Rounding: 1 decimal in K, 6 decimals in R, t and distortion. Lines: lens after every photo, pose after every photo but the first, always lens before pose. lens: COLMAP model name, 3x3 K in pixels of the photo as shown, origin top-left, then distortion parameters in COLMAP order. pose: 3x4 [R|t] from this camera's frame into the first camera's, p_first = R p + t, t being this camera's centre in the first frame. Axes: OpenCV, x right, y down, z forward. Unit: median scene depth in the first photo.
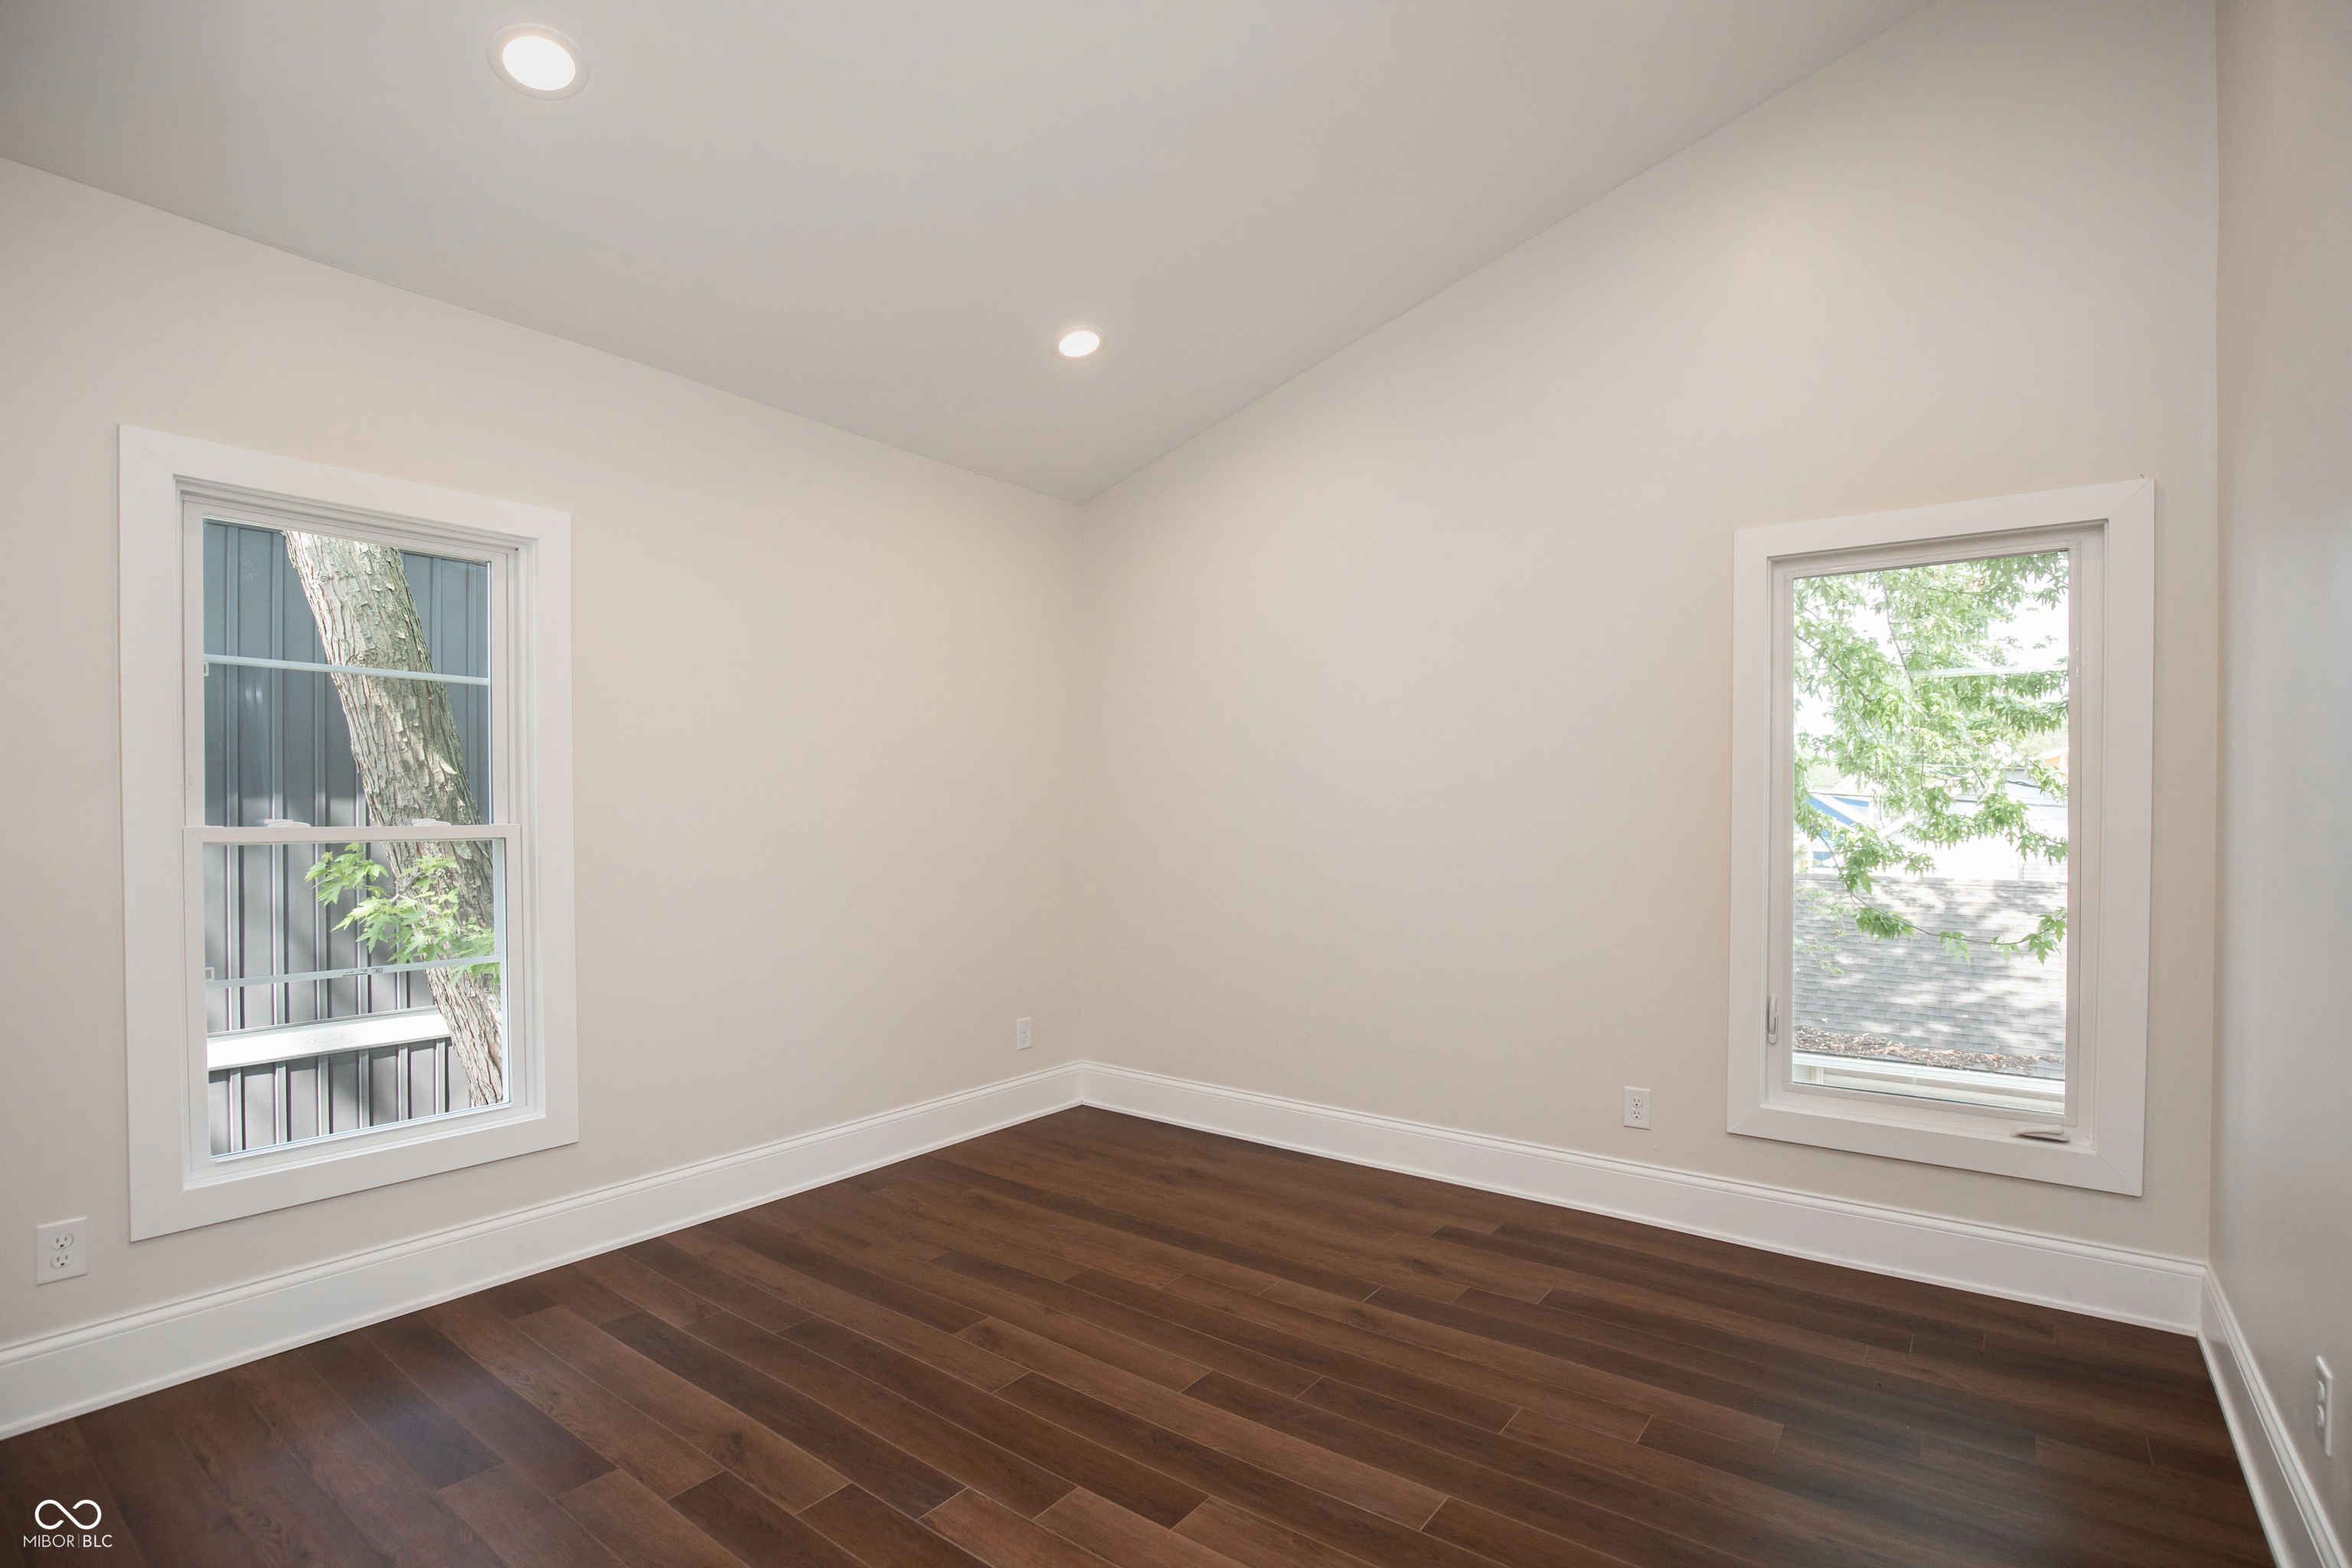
lens RADIAL K [[1119.7, 0, 1190.9], [0, 1119.7, 803.5], [0, 0, 1]] dist [-0.027872, 0.000343]
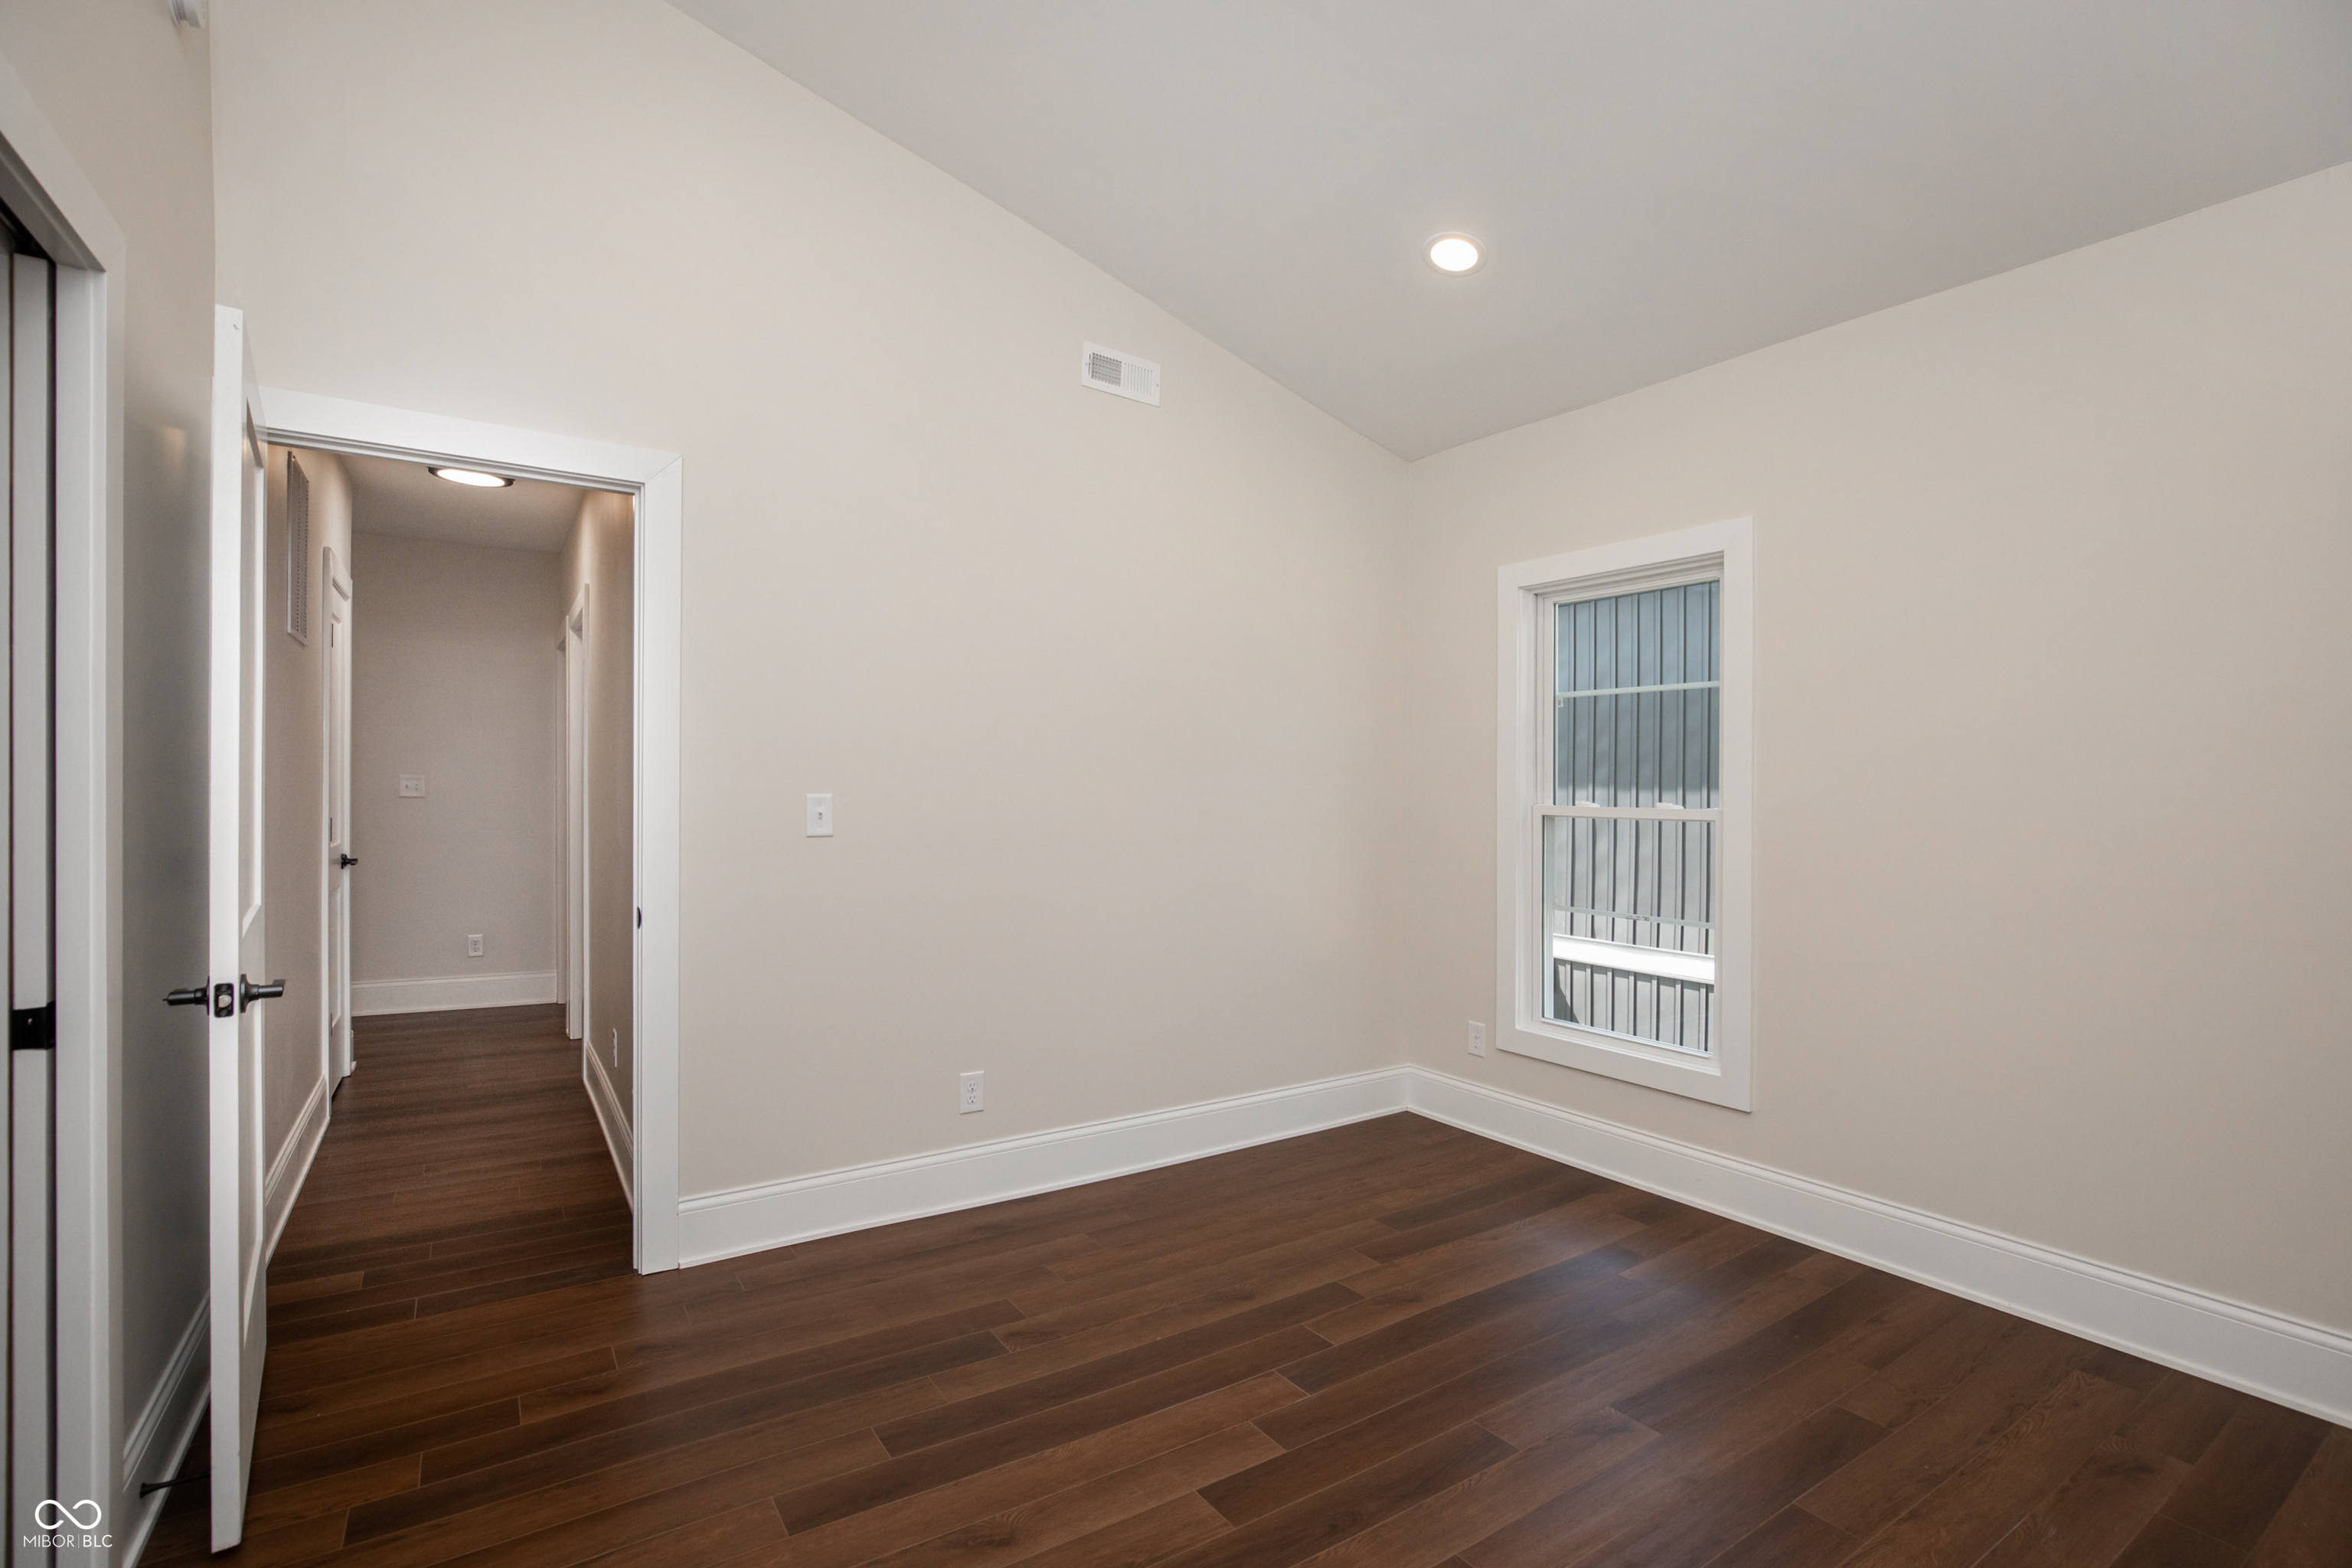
lens RADIAL K [[1119.7, 0, 1201.3], [0, 1119.7, 790.9], [0, 0, 1]] dist [-0.027872, 0.000343]
pose [[-0.344006, 0.001572, -0.938966, 0.635413], [-0.000434, 0.999998, 0.001833, -0.001426], [0.938967, 0.001038, -0.344004, 0.906504]]
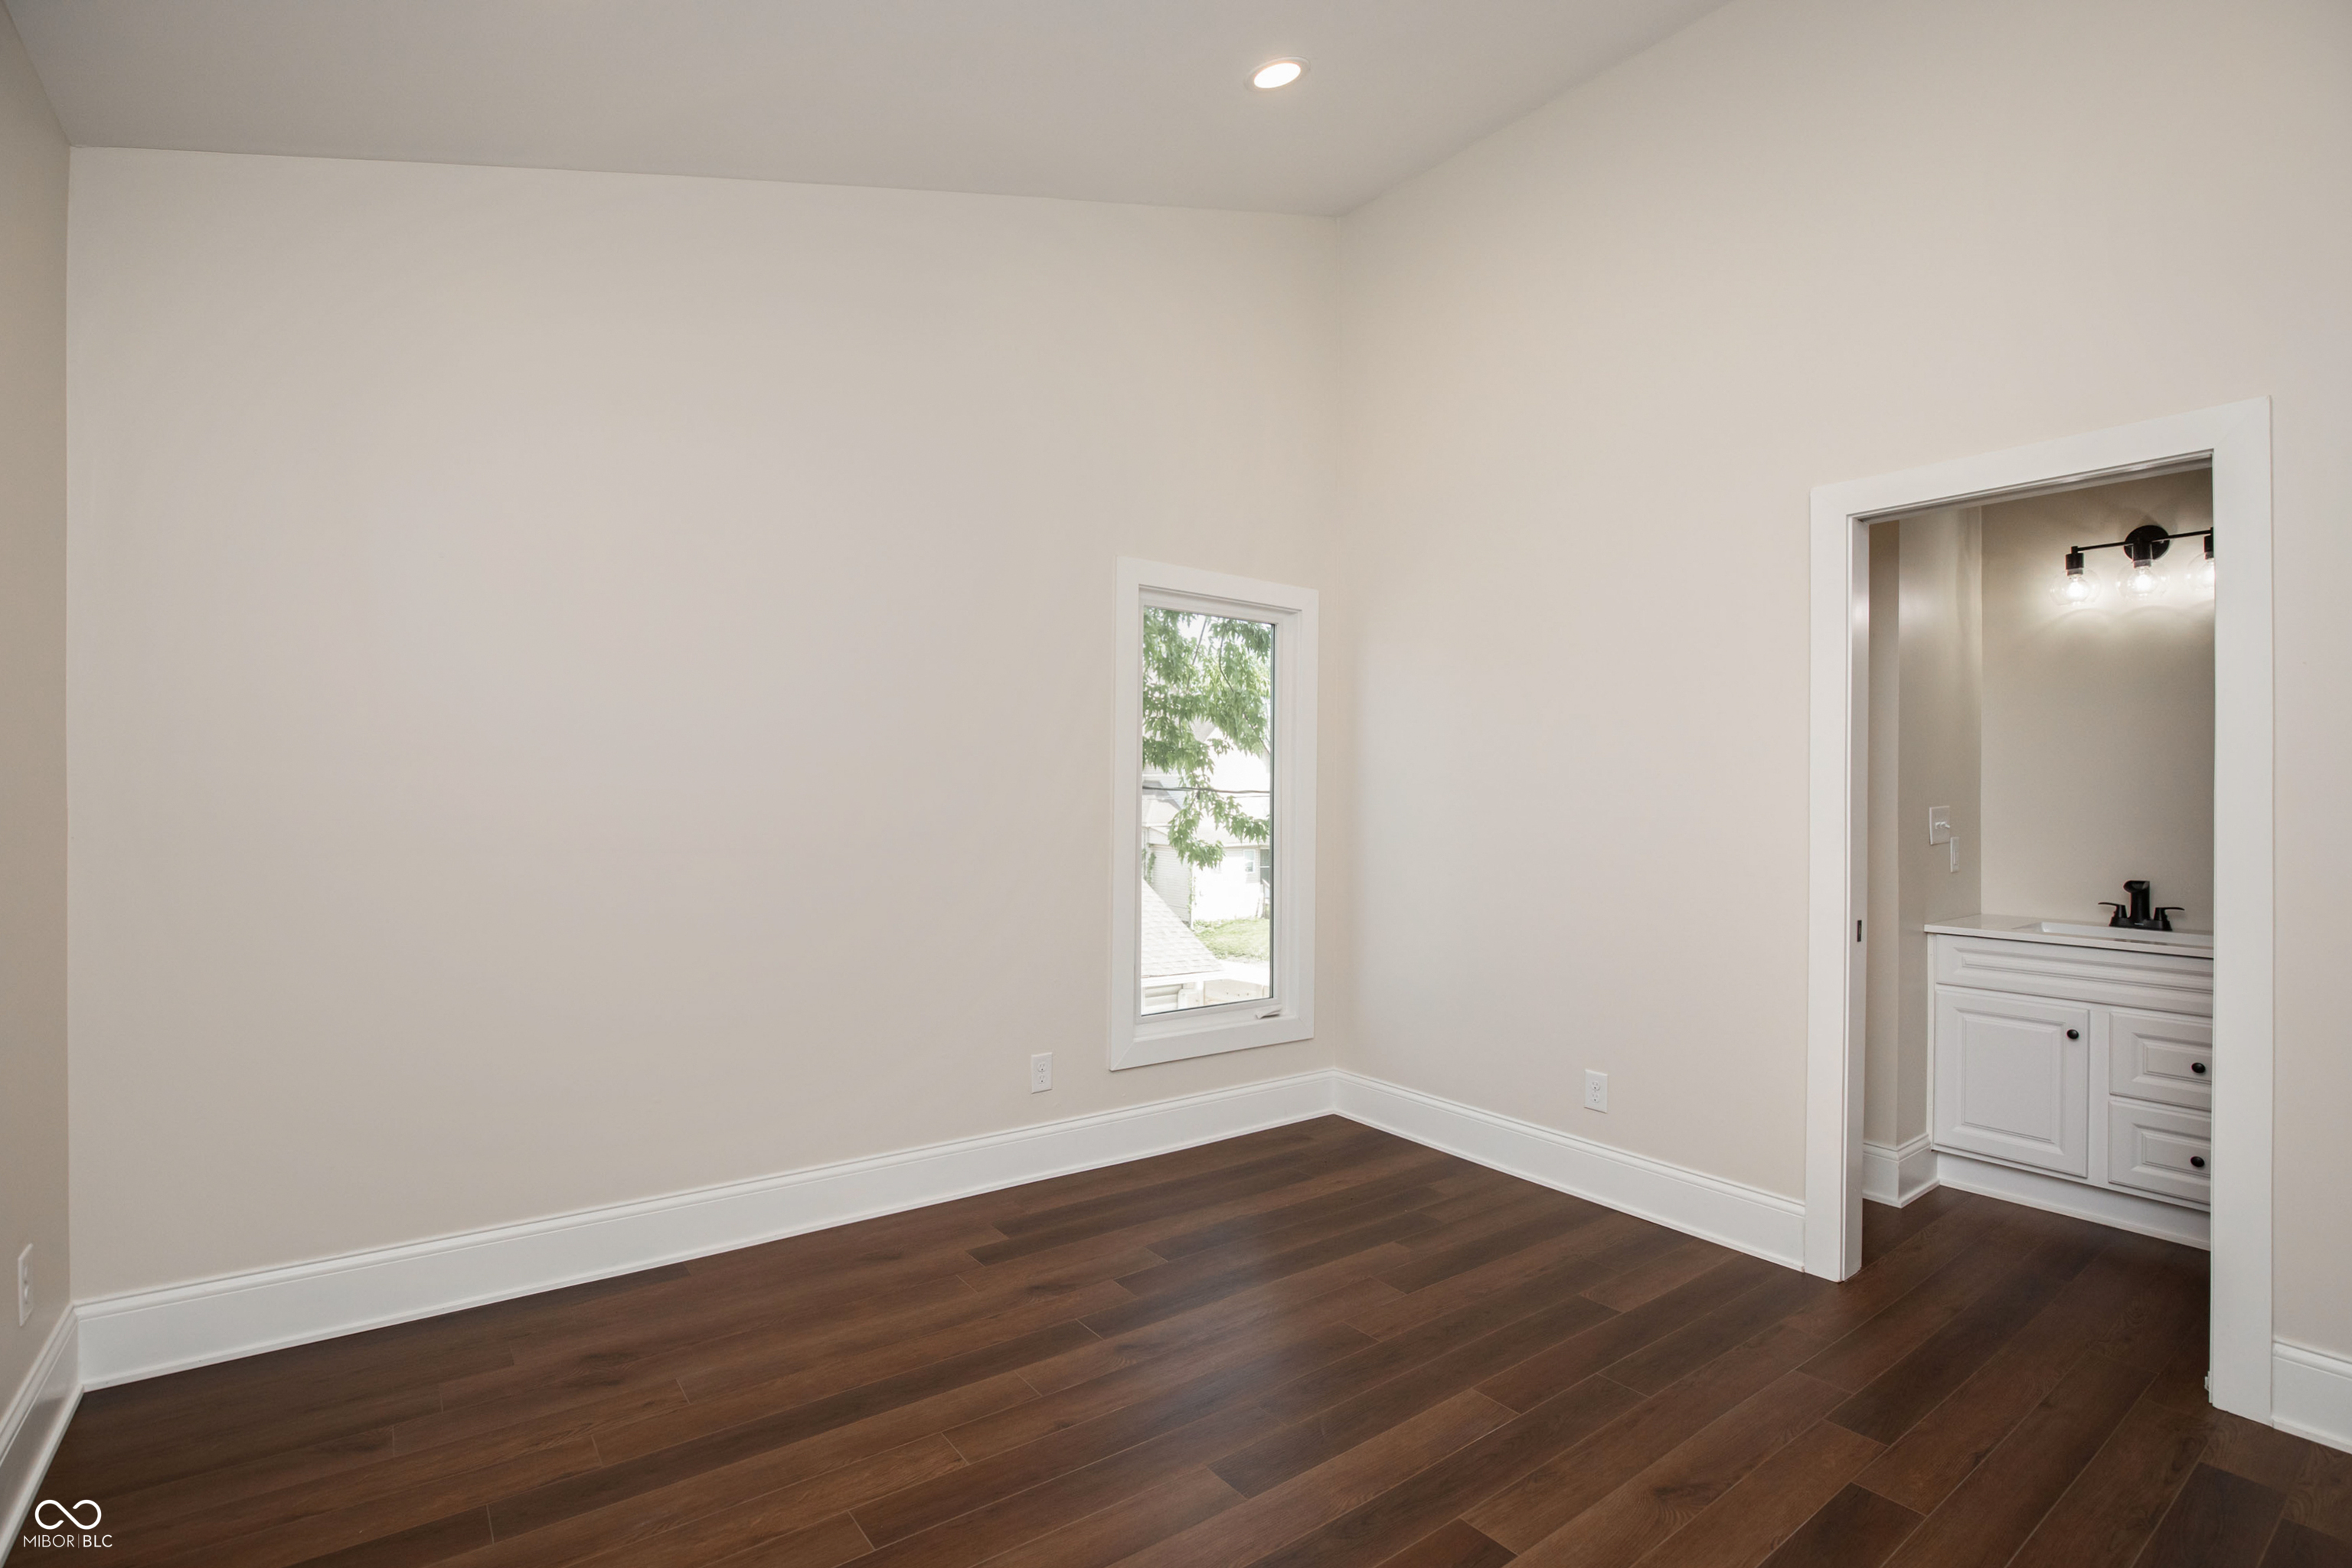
lens RADIAL K [[1119.7, 0, 1175.2], [0, 1119.7, 776.9], [0, 0, 1]] dist [-0.027872, 0.000343]
pose [[0.257489, 0.028265, 0.965868, -0.665046], [-0.019812, 0.999516, -0.023968, 0.024927], [-0.966078, -0.012964, 0.257924, 0.701772]]
